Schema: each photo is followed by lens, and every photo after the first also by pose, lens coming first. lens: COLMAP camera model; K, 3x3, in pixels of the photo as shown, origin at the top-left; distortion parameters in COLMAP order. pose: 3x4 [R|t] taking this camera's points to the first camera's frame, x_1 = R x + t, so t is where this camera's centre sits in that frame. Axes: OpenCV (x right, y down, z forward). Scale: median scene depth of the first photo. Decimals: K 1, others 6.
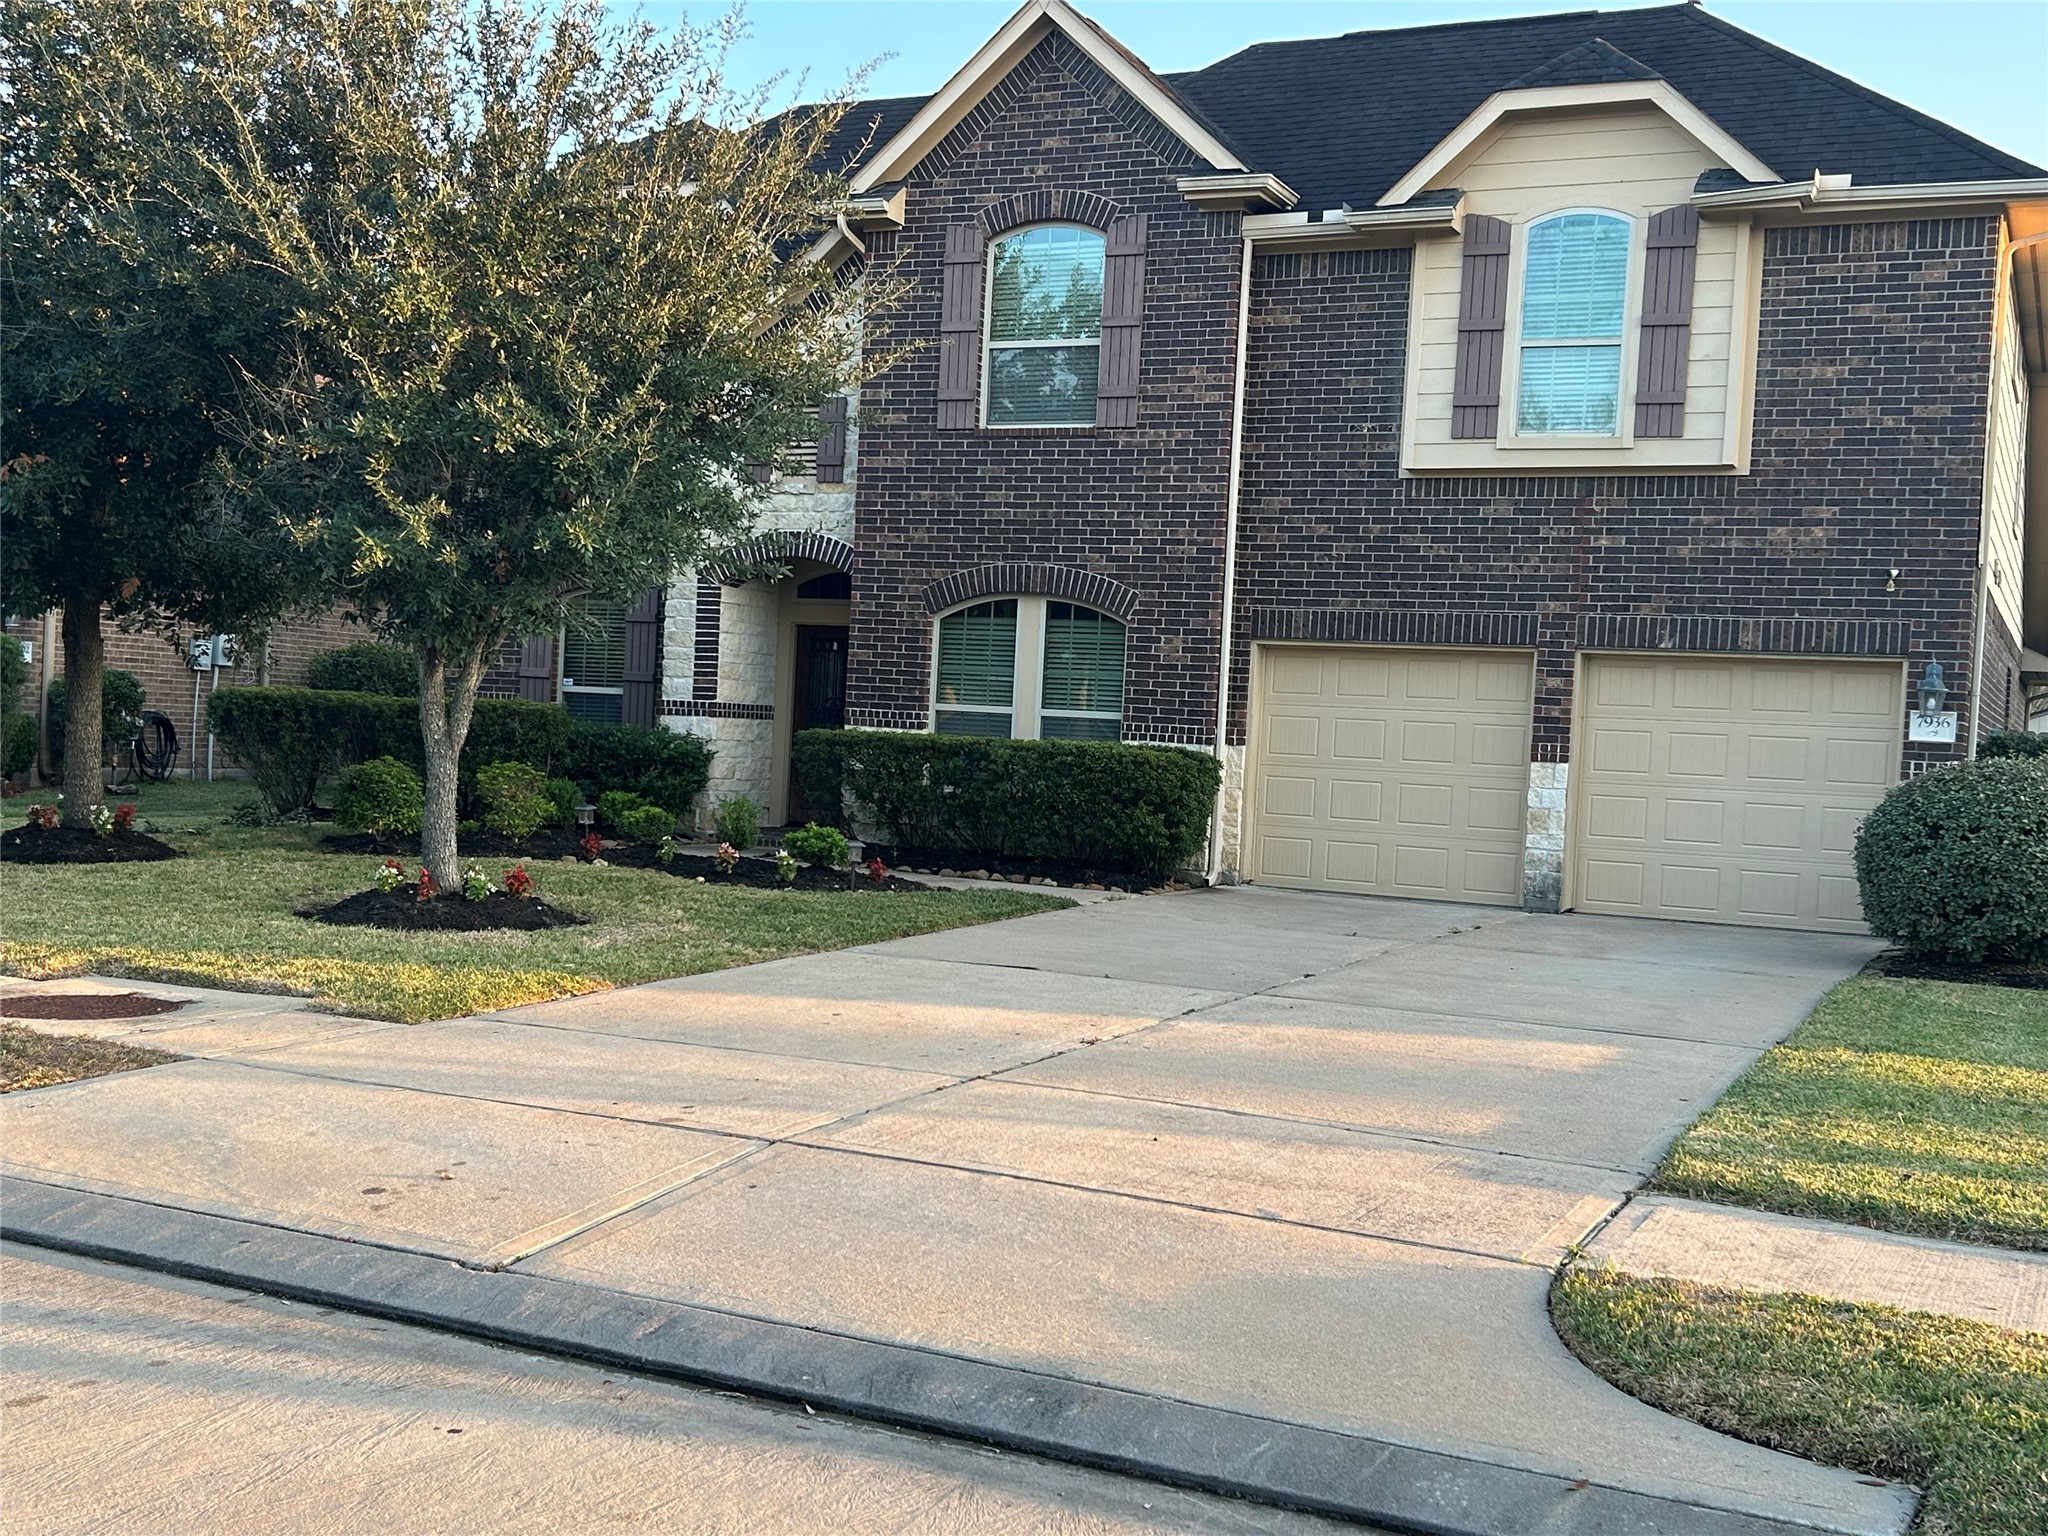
lens RADIAL K [[2199.3, 0, 1024.8], [0, 2199.3, 765.6], [0, 0, 1]] dist [0.166710, 0.000000]
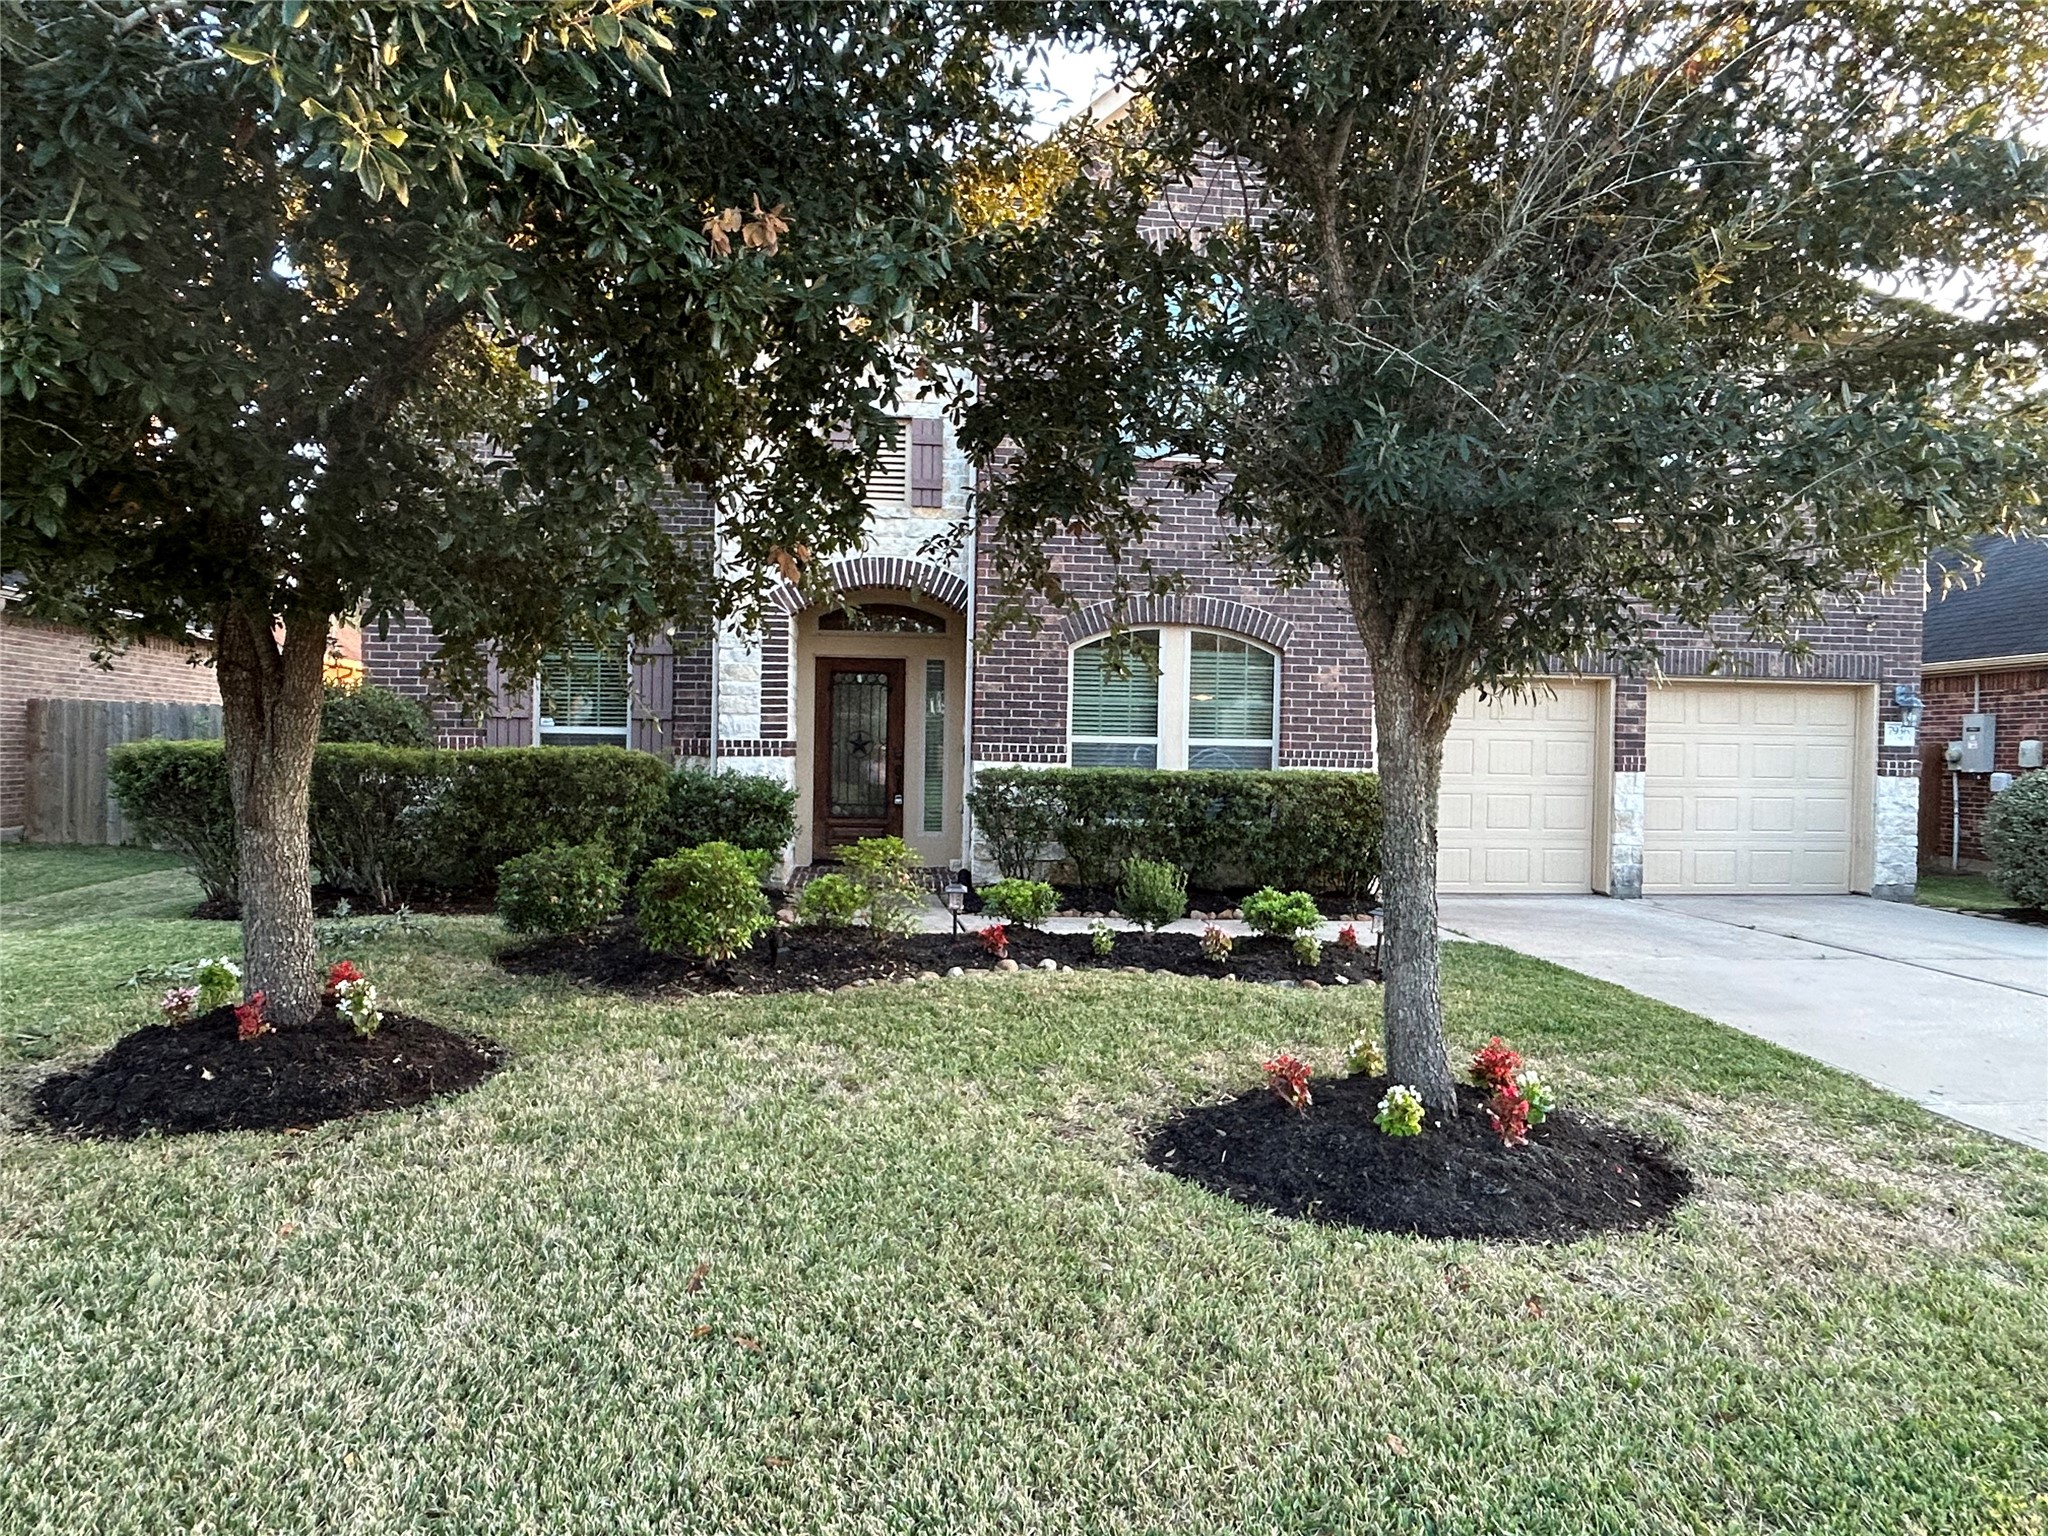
lens RADIAL K [[1258.3, 0, 1024.7], [0, 1258.3, 757.8], [0, 0, 1]] dist [-0.005956, 0.000745]
pose [[0.858979, -0.041969, 0.510287, -0.354177], [0.035190, 0.999117, 0.022936, -0.032923], [-0.510800, -0.001744, 0.859698, 0.542226]]
